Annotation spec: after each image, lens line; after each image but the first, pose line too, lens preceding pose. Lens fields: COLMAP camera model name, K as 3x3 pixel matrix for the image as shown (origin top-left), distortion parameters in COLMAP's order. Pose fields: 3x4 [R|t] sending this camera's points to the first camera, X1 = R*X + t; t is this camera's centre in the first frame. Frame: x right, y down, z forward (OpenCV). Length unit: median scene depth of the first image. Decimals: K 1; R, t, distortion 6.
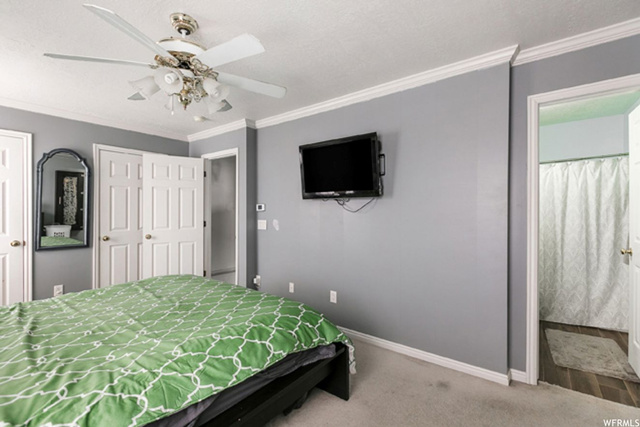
lens RADIAL K [[288.6, 0, 329.7], [0, 288.6, 211.4], [0, 0, 1]] dist [0.000664, 0.000113]
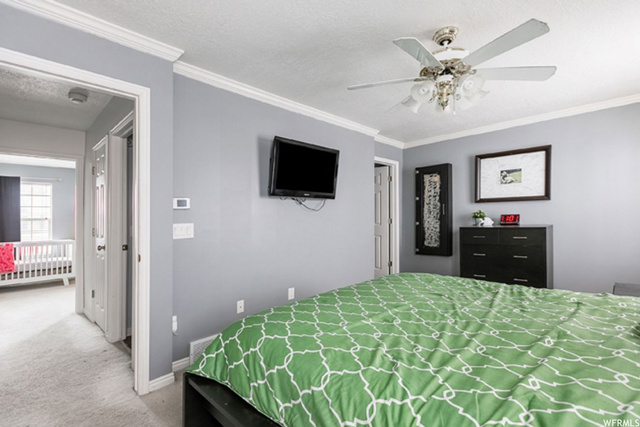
lens RADIAL K [[288.6, 0, 329.7], [0, 288.6, 211.4], [0, 0, 1]] dist [0.000664, 0.000113]
pose [[0.119539, 0.001831, 0.992828, -0.987696], [-0.000379, 0.999998, -0.001798, 0.005992], [-0.992829, -0.000161, 0.119540, 0.741569]]
